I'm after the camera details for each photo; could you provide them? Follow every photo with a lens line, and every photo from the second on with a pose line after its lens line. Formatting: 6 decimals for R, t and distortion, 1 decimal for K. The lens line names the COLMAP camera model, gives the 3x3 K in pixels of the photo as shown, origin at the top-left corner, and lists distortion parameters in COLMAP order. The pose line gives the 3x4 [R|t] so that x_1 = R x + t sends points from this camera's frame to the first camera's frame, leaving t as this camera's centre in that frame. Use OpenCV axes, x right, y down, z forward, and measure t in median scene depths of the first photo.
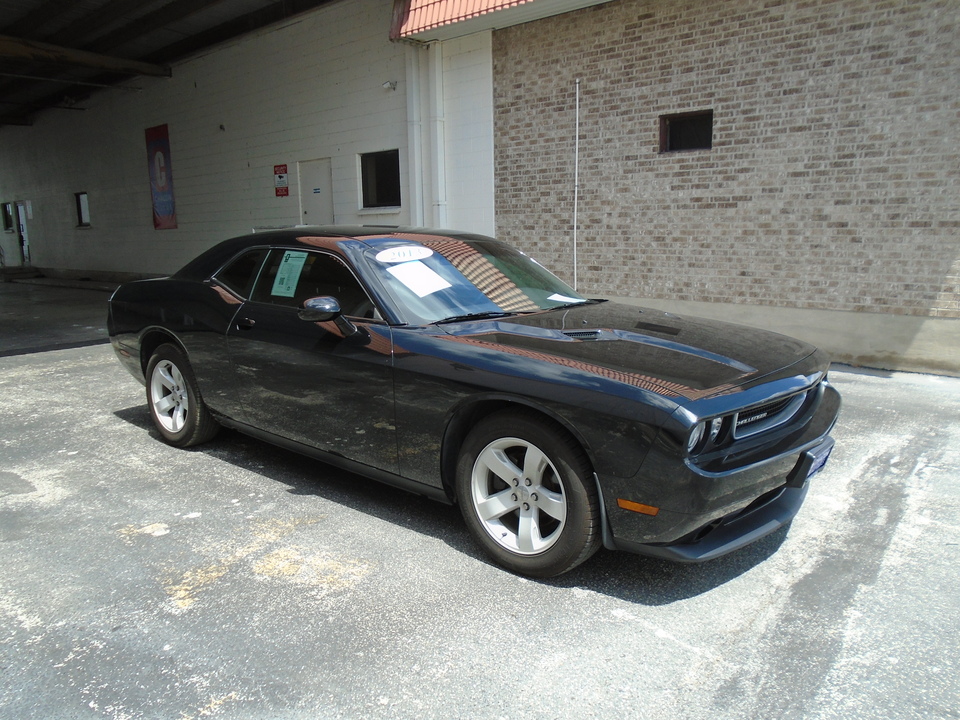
lens RADIAL K [[740.4, 0, 455.5], [0, 740.4, 364.0], [0, 0, 1]] dist [-0.024083, 0.017035]
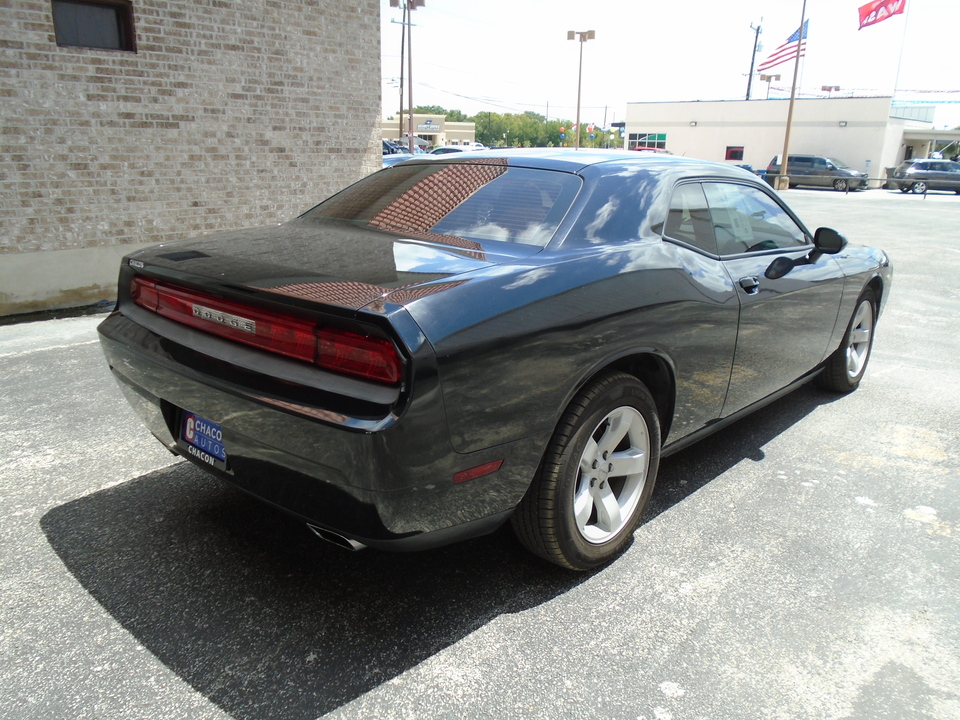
lens RADIAL K [[740.4, 0, 487.1], [0, 740.4, 370.3], [0, 0, 1]] dist [-0.024083, 0.017035]
pose [[0.011842, -0.275156, 0.961327, -0.567988], [0.170714, 0.947836, 0.269192, -0.120454], [-0.985249, 0.160924, 0.058197, 0.678471]]
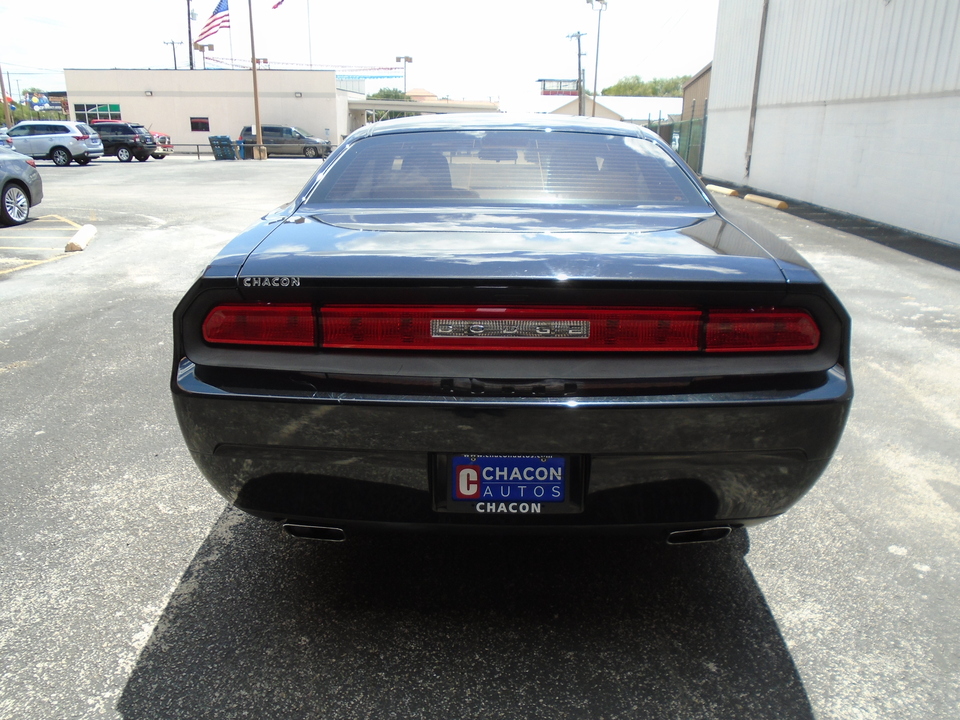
lens RADIAL K [[740.4, 0, 473.3], [0, 740.4, 359.8], [0, 0, 1]] dist [-0.024083, 0.017035]
pose [[-0.646013, -0.221588, 0.730456, -0.438057], [0.144577, 0.904097, 0.402127, -0.167153], [-0.749509, 0.365387, -0.552022, 0.948664]]
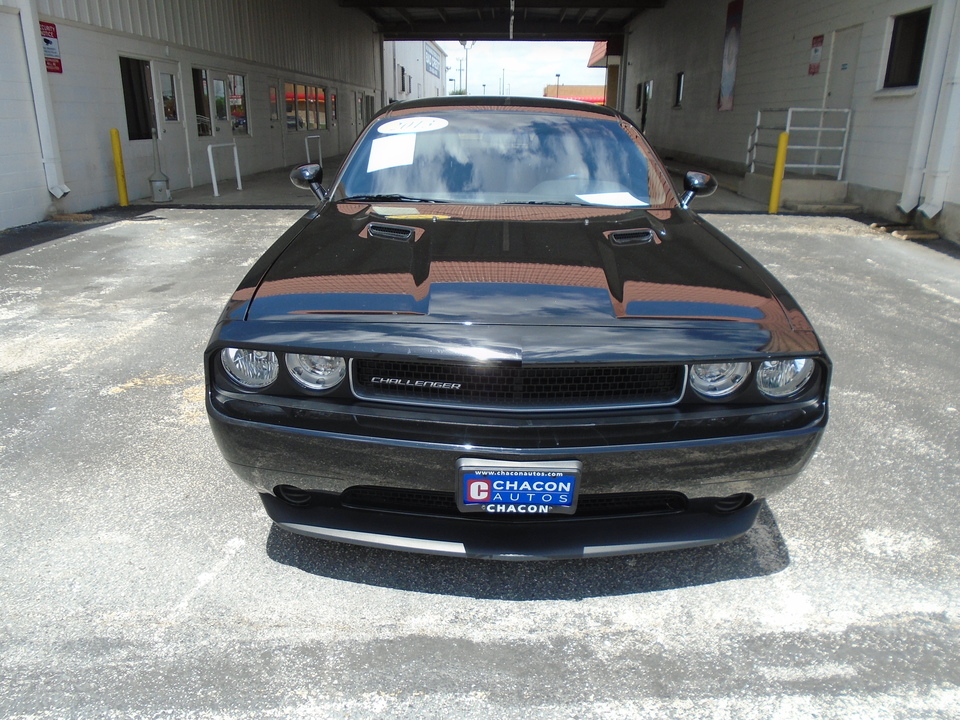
lens RADIAL K [[740.4, 0, 485.2], [0, 740.4, 355.6], [0, 0, 1]] dist [-0.024083, 0.017035]
pose [[0.652274, 0.260919, -0.711660, 0.362449], [-0.164226, 0.965232, 0.203365, -0.038240], [0.739978, -0.015777, 0.672446, 0.234983]]
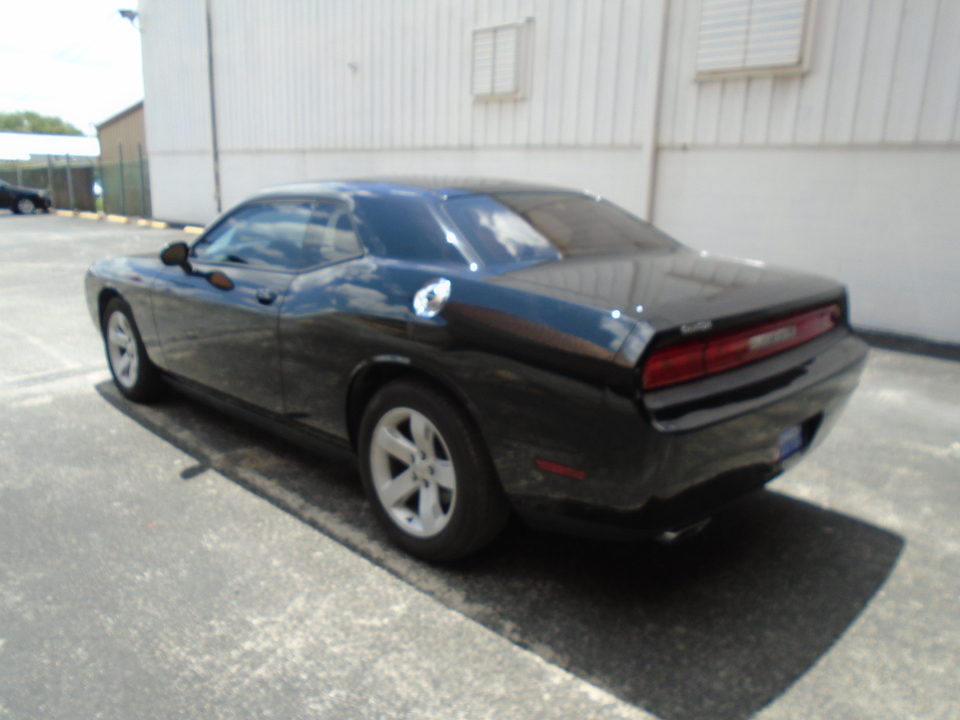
lens RADIAL K [[740.4, 0, 475.8], [0, 740.4, 357.4], [0, 0, 1]] dist [-0.024083, 0.017035]
pose [[-0.997949, -0.020360, 0.060686, -0.148138], [0.006792, 0.909037, 0.416659, -0.214406], [-0.063649, 0.416217, -0.907035, 1.131031]]
